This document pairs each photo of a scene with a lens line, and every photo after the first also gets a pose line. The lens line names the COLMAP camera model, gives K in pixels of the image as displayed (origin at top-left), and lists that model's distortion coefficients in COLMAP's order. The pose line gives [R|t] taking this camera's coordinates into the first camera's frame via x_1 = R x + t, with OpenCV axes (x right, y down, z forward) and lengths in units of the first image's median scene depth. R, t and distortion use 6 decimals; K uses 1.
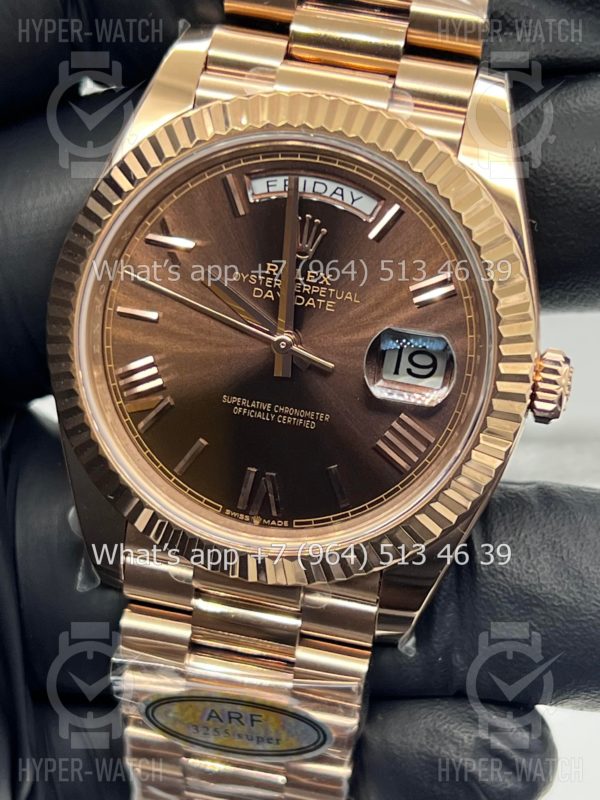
lens RADIAL K [[1982.2, 0, 299.3], [0, 1982.2, 396.3], [0, 0, 1]] dist [0.335302, 0.000000]
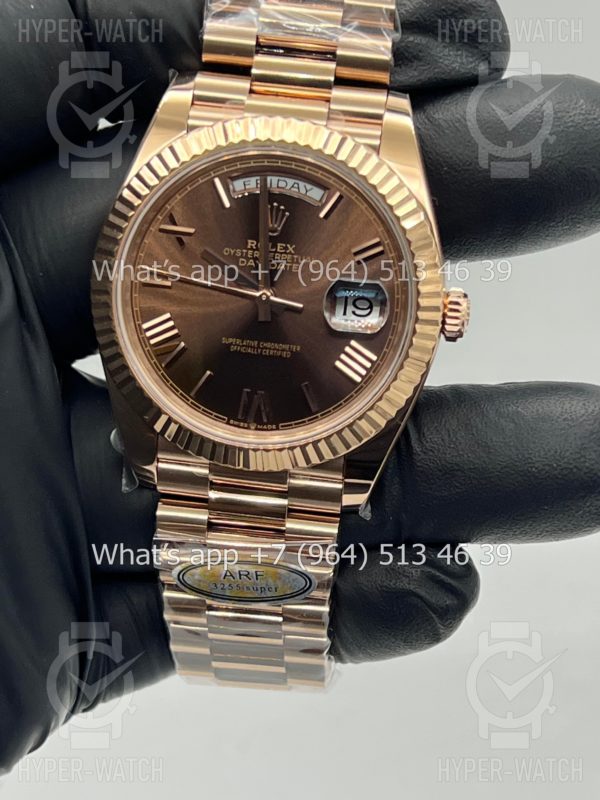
lens RADIAL K [[1982.2, 0, 300.9], [0, 1982.2, 399.2], [0, 0, 1]] dist [0.335302, 0.000000]
pose [[0.995550, -0.070866, 0.062121, -0.073261], [0.071869, 0.997315, -0.014057, 0.065951], [-0.060958, 0.018459, 0.997970, -0.388430]]
